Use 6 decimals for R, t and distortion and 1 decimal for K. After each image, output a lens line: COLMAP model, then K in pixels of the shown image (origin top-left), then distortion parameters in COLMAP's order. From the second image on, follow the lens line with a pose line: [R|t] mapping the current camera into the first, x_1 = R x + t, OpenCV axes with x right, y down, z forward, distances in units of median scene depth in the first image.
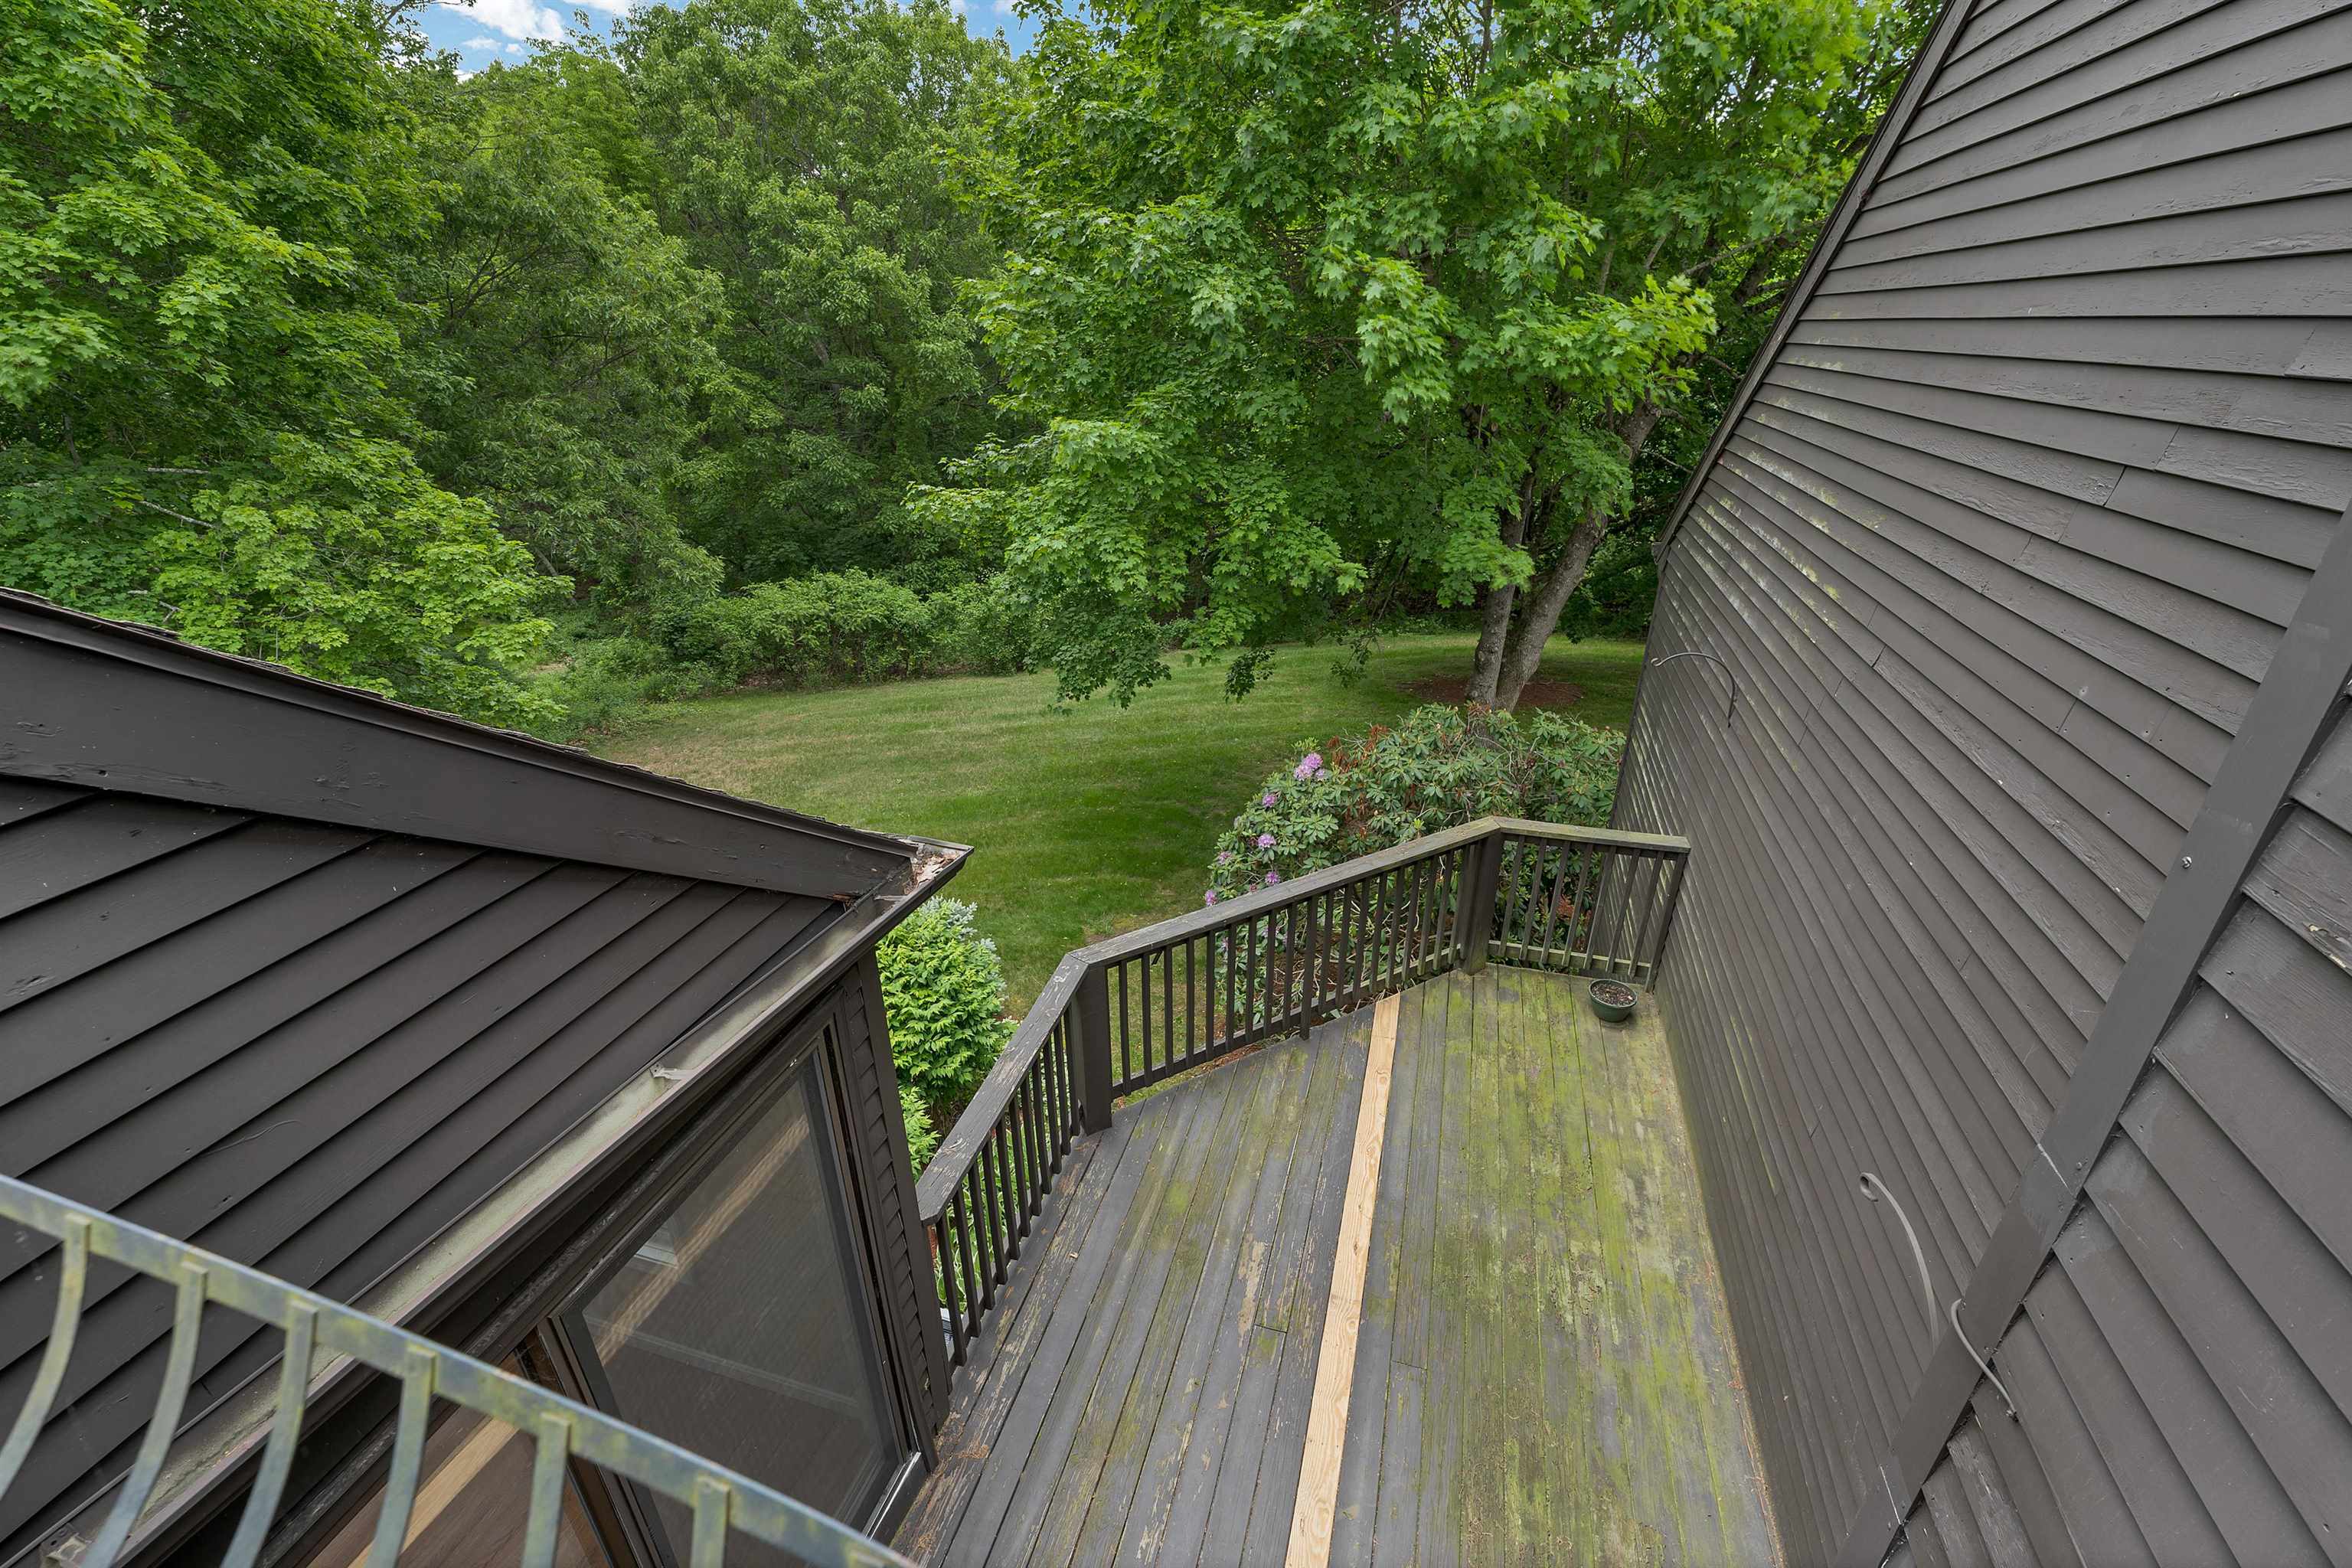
lens RADIAL K [[986.3, 0, 1172.5], [0, 986.3, 791.4], [0, 0, 1]] dist [-0.000665, 0.000071]
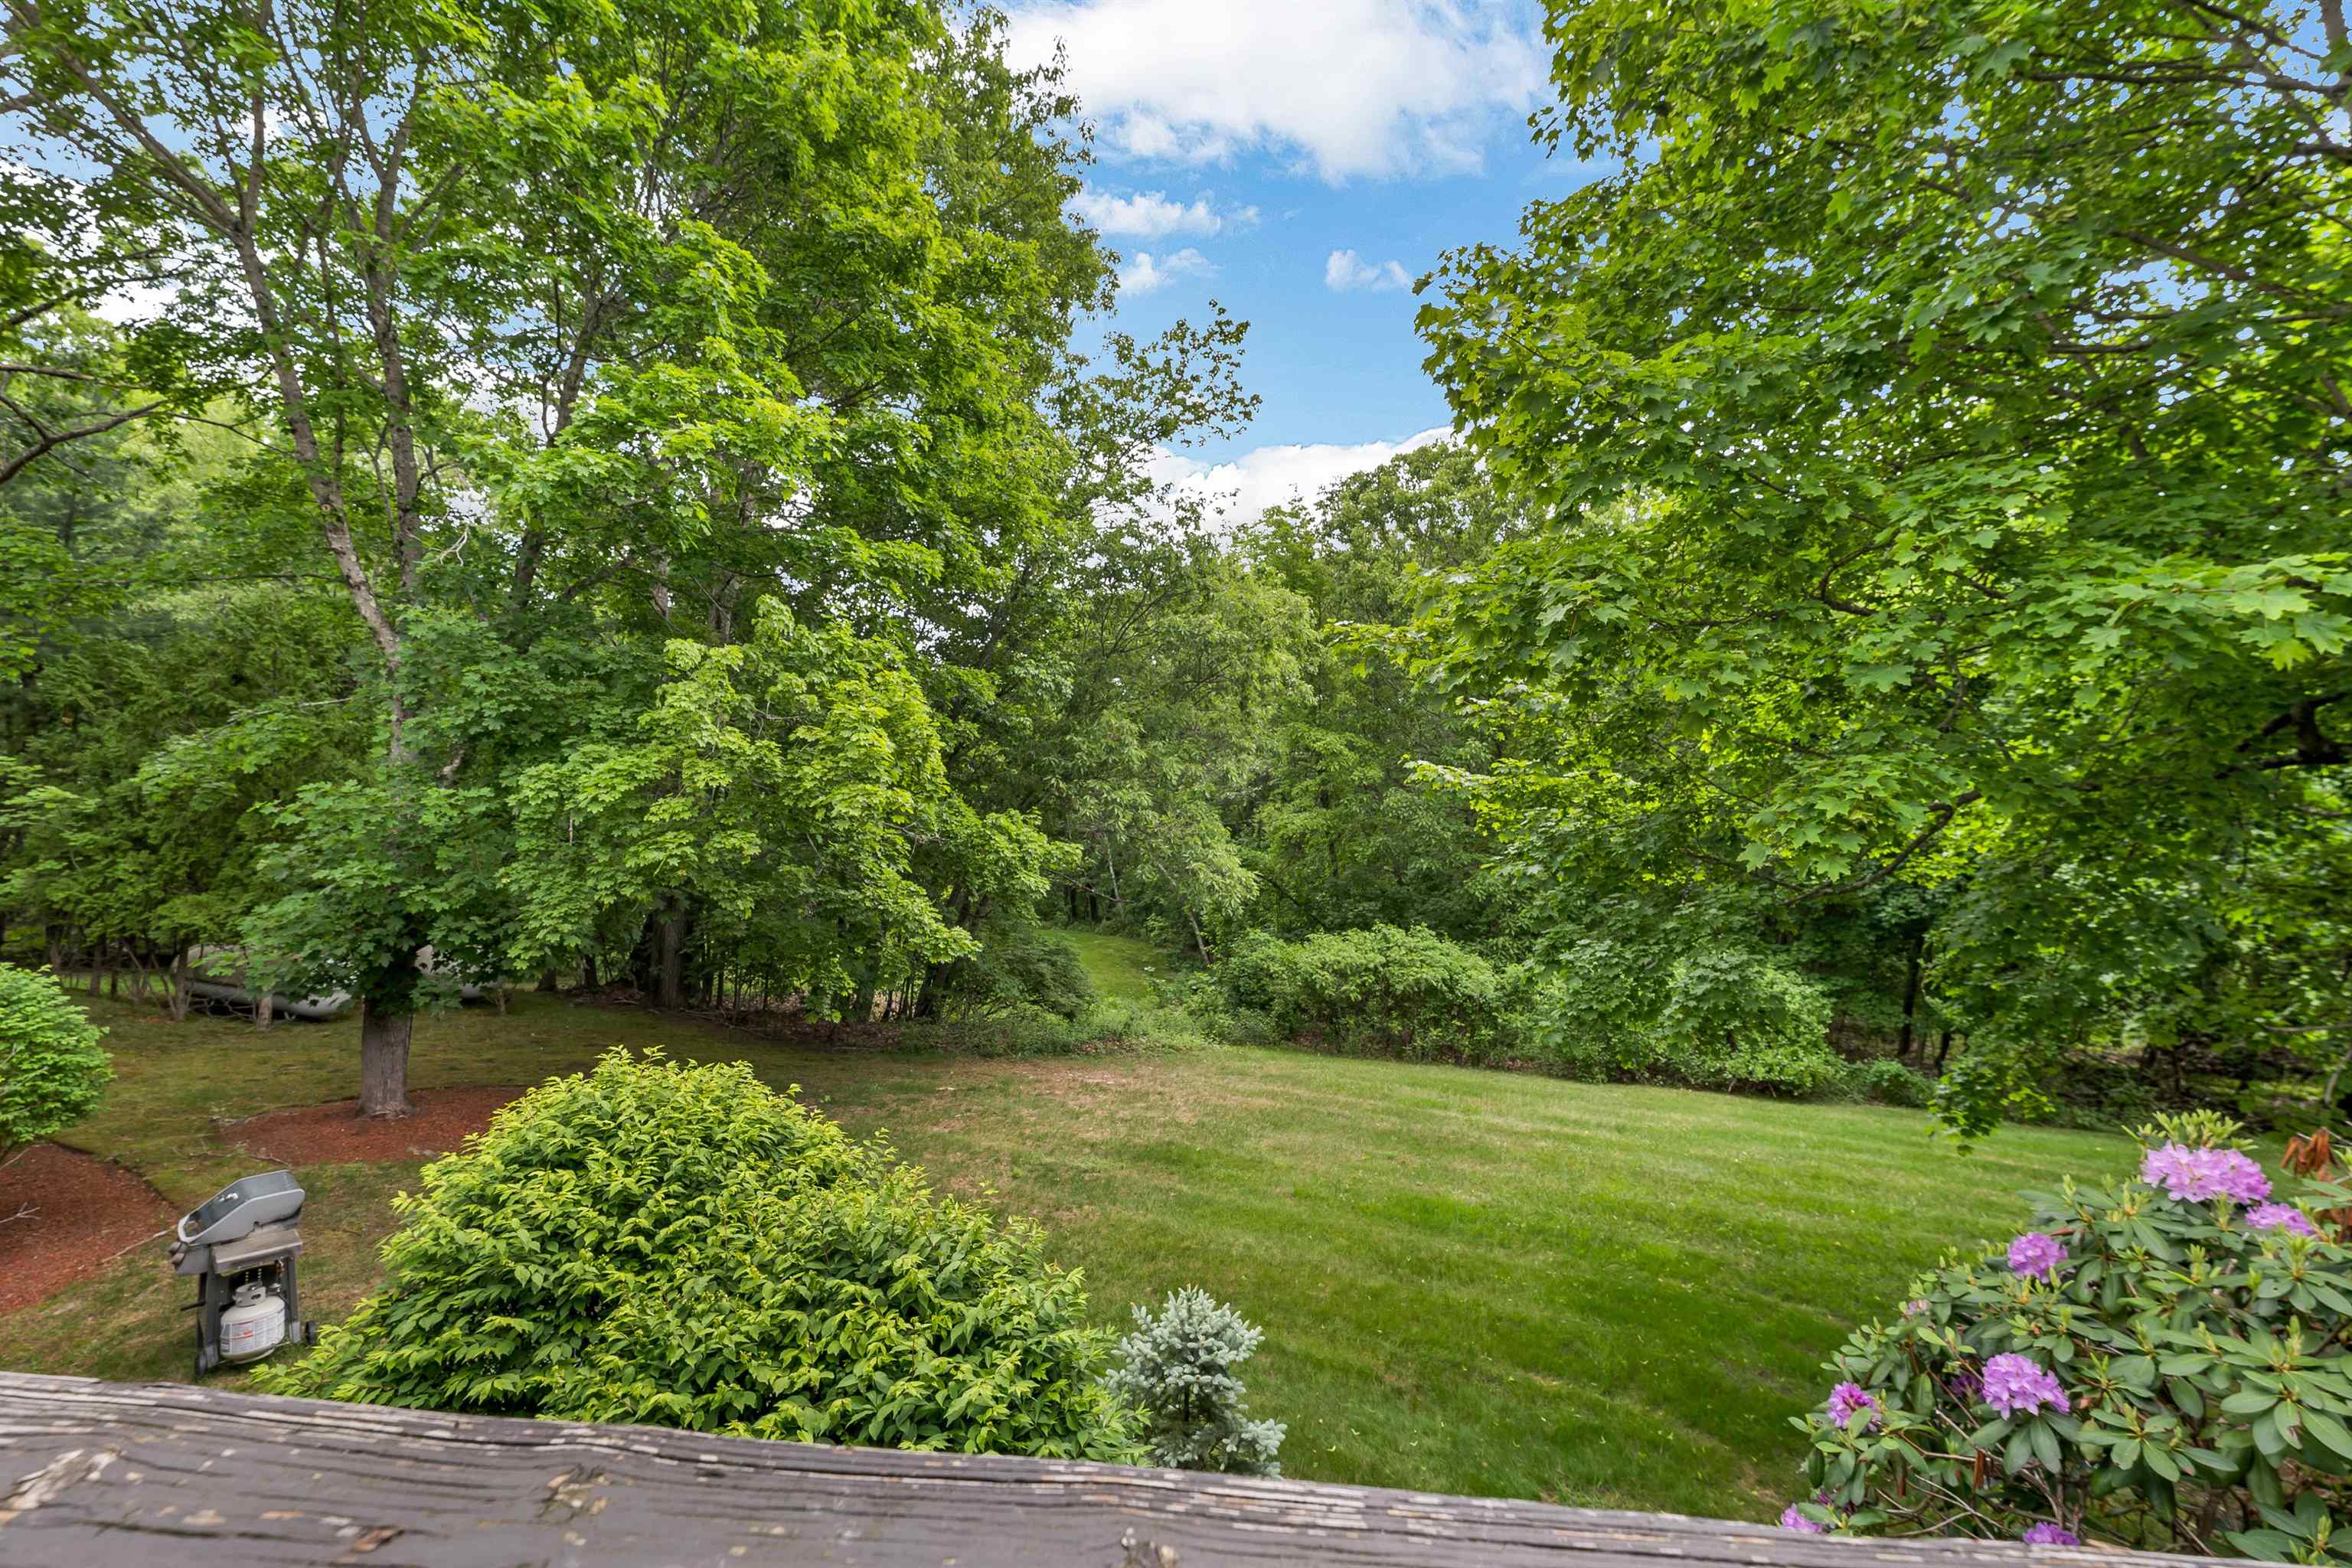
lens RADIAL K [[969.9, 0, 1176.0], [0, 969.9, 784.0], [0, 0, 1]] dist [-0.002050, 0.000113]
pose [[0.797677, 0.006816, -0.603046, 0.023688], [-0.269762, 0.898357, -0.346673, 0.019589], [0.539388, 0.439212, 0.718438, 0.213527]]
